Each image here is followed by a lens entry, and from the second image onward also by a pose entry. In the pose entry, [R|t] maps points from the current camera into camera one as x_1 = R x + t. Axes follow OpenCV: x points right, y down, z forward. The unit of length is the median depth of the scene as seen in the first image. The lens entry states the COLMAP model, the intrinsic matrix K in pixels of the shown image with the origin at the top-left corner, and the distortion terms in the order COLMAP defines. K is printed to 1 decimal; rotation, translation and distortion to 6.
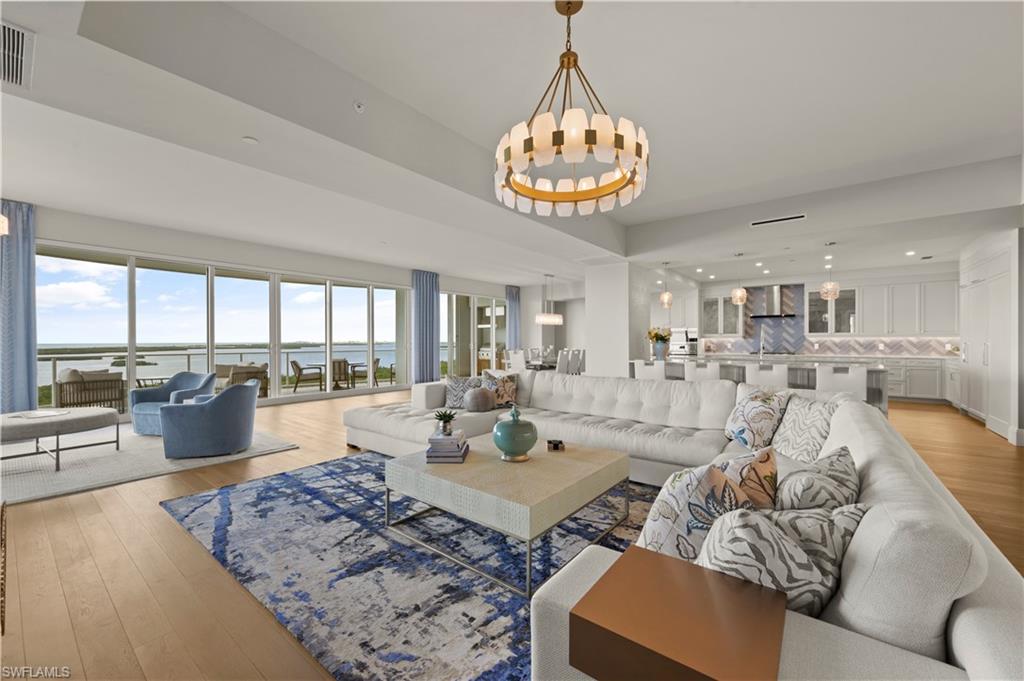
lens RADIAL K [[404.9, 0, 510.3], [0, 404.9, 340.8], [0, 0, 1]] dist [0.000354, 0.000209]
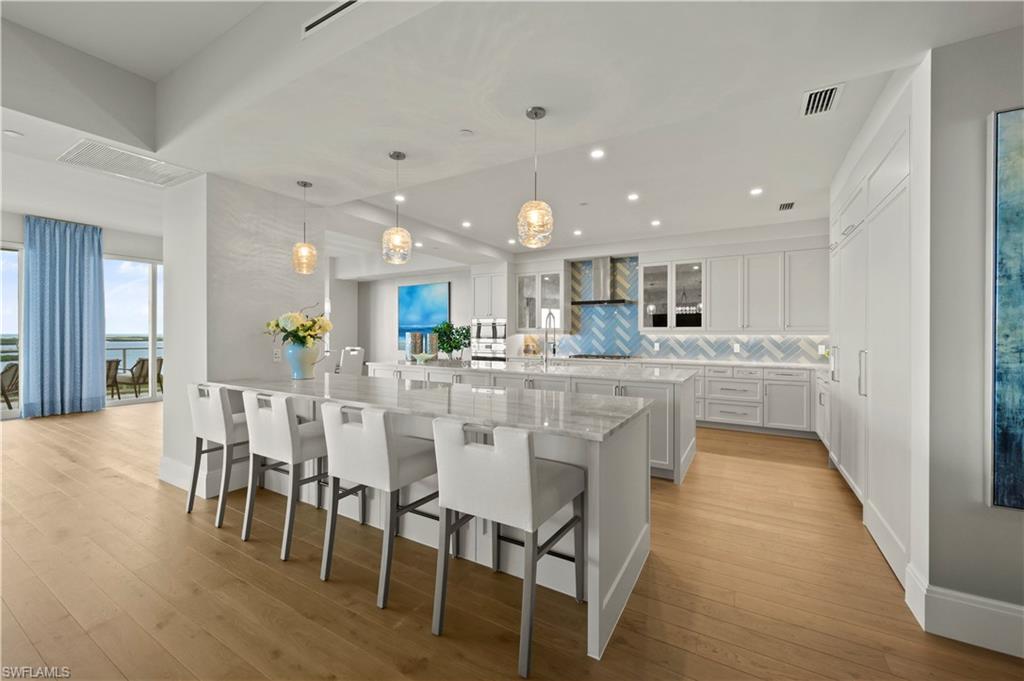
lens RADIAL K [[409.7, 0, 509.2], [0, 409.7, 334.4], [0, 0, 1]] dist [0.001454, 0.000112]
pose [[0.991518, 0.004840, 0.129876, 0.477520], [-0.004922, 0.999988, 0.000310, -0.007151], [-0.129873, -0.000947, 0.991530, 0.393699]]
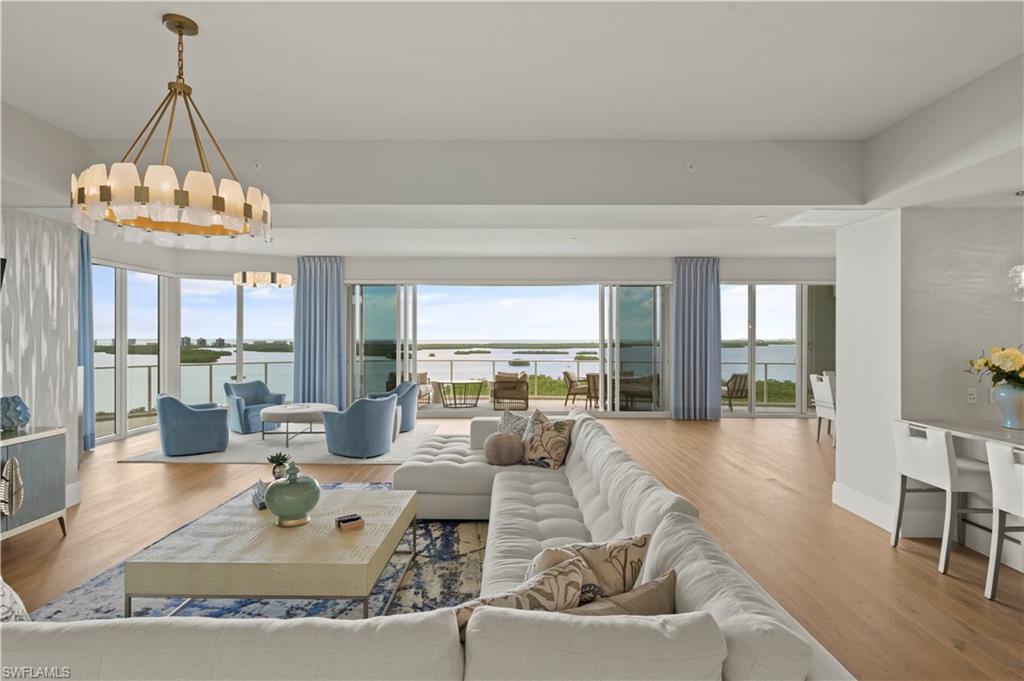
lens RADIAL K [[515.8, 0, 512.4], [0, 515.8, 338.5], [0, 0, 1]] dist [-0.001503, 0.000252]
pose [[0.620687, 0.004381, -0.784047, 0.395296], [-0.003492, 0.999990, 0.002823, -0.037065], [0.784051, 0.000986, 0.620696, 0.227844]]
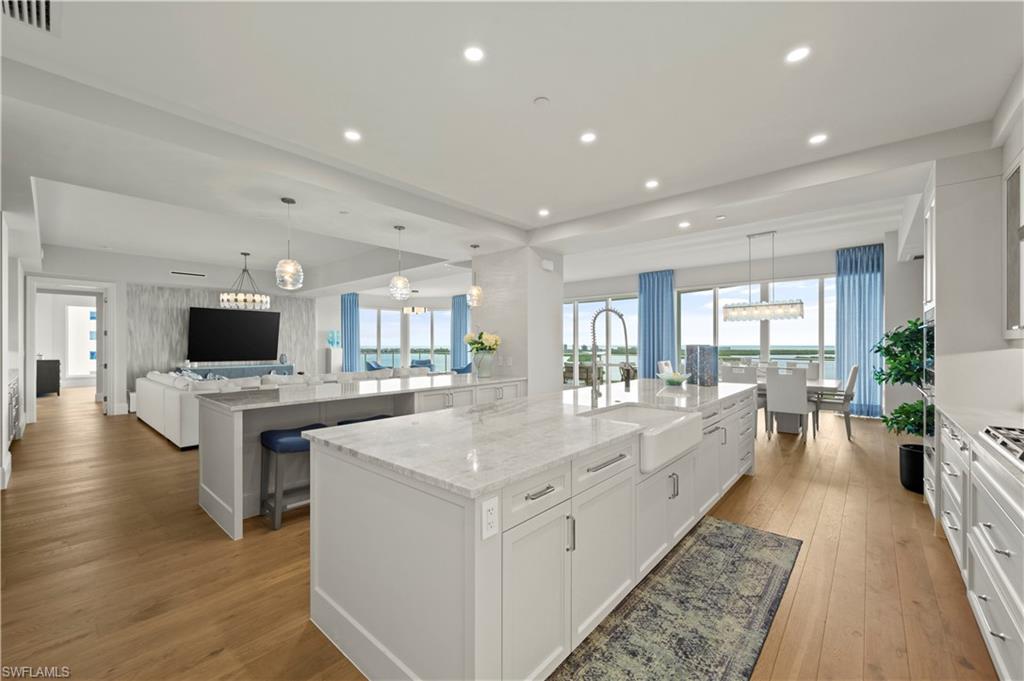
lens RADIAL K [[407.1, 0, 509.6], [0, 407.1, 349.6], [0, 0, 1]] dist [-0.002014, -0.000023]
pose [[-0.058079, 0.014886, -0.998201, 0.945310], [0.000358, 0.999889, 0.014891, -0.011560], [0.998312, 0.000508, -0.058078, 0.929023]]
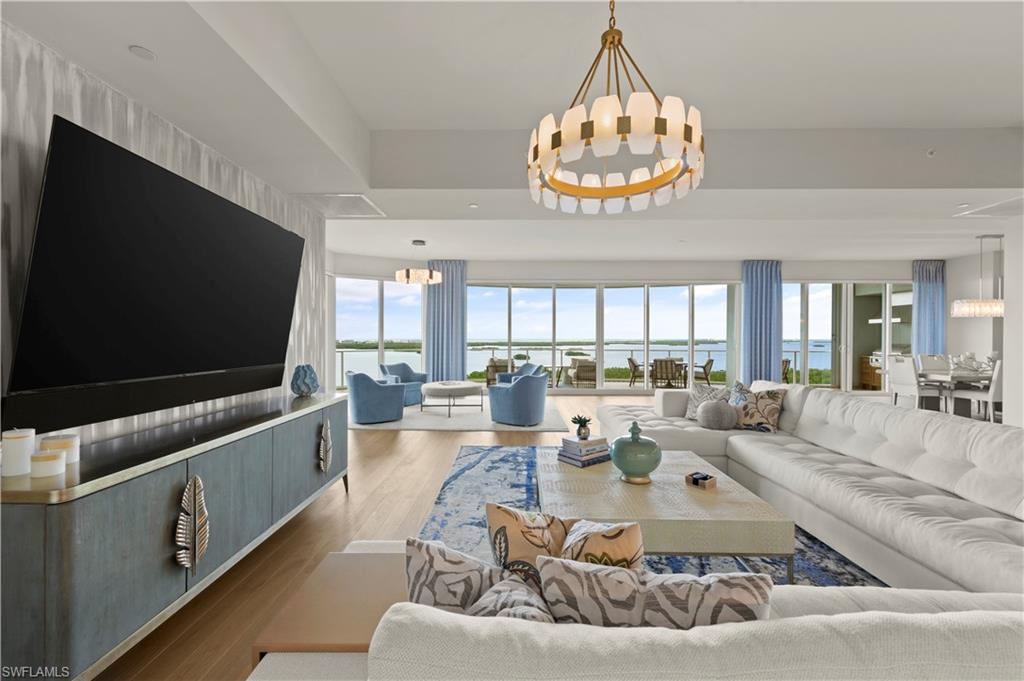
lens RADIAL K [[404.9, 0, 510.3], [0, 404.9, 340.8], [0, 0, 1]] dist [0.000354, 0.000209]
pose [[0.610651, 0.009923, -0.791838, 0.188081], [-0.003699, 0.999946, 0.009679, -0.009971], [0.791891, -0.002982, 0.610655, 0.073529]]
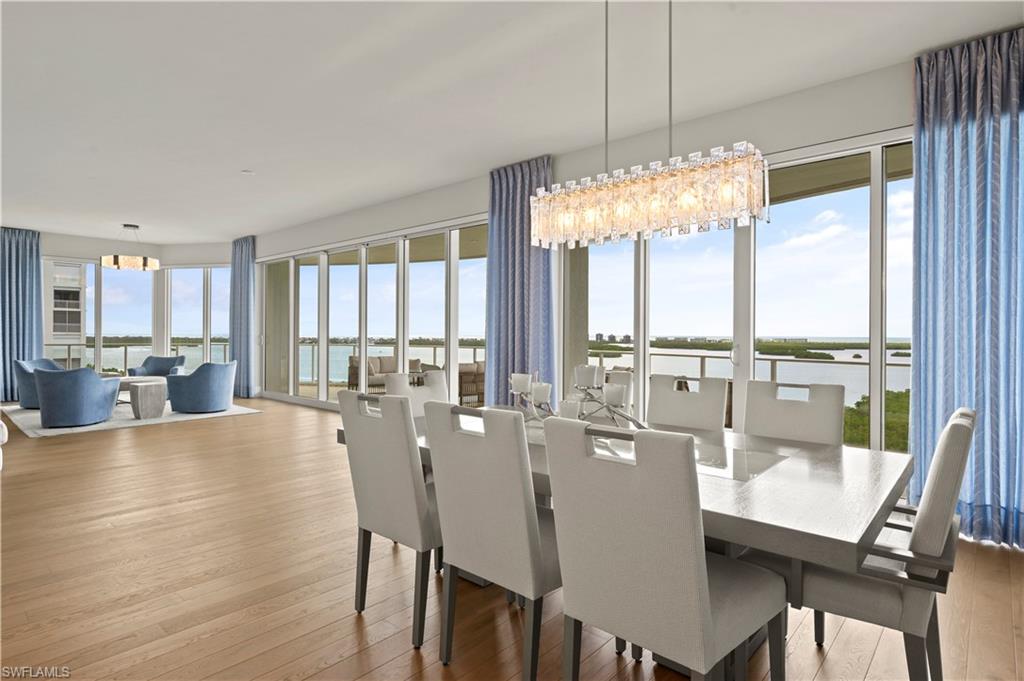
lens RADIAL K [[542.1, 0, 512.0], [0, 542.1, 340.5], [0, 0, 1]] dist [0.003047, 0.000235]
pose [[-0.060279, 0.015108, -0.998067, 0.434608], [-0.004915, 0.999869, 0.015432, -0.003164], [0.998169, 0.005836, -0.060196, 1.321048]]
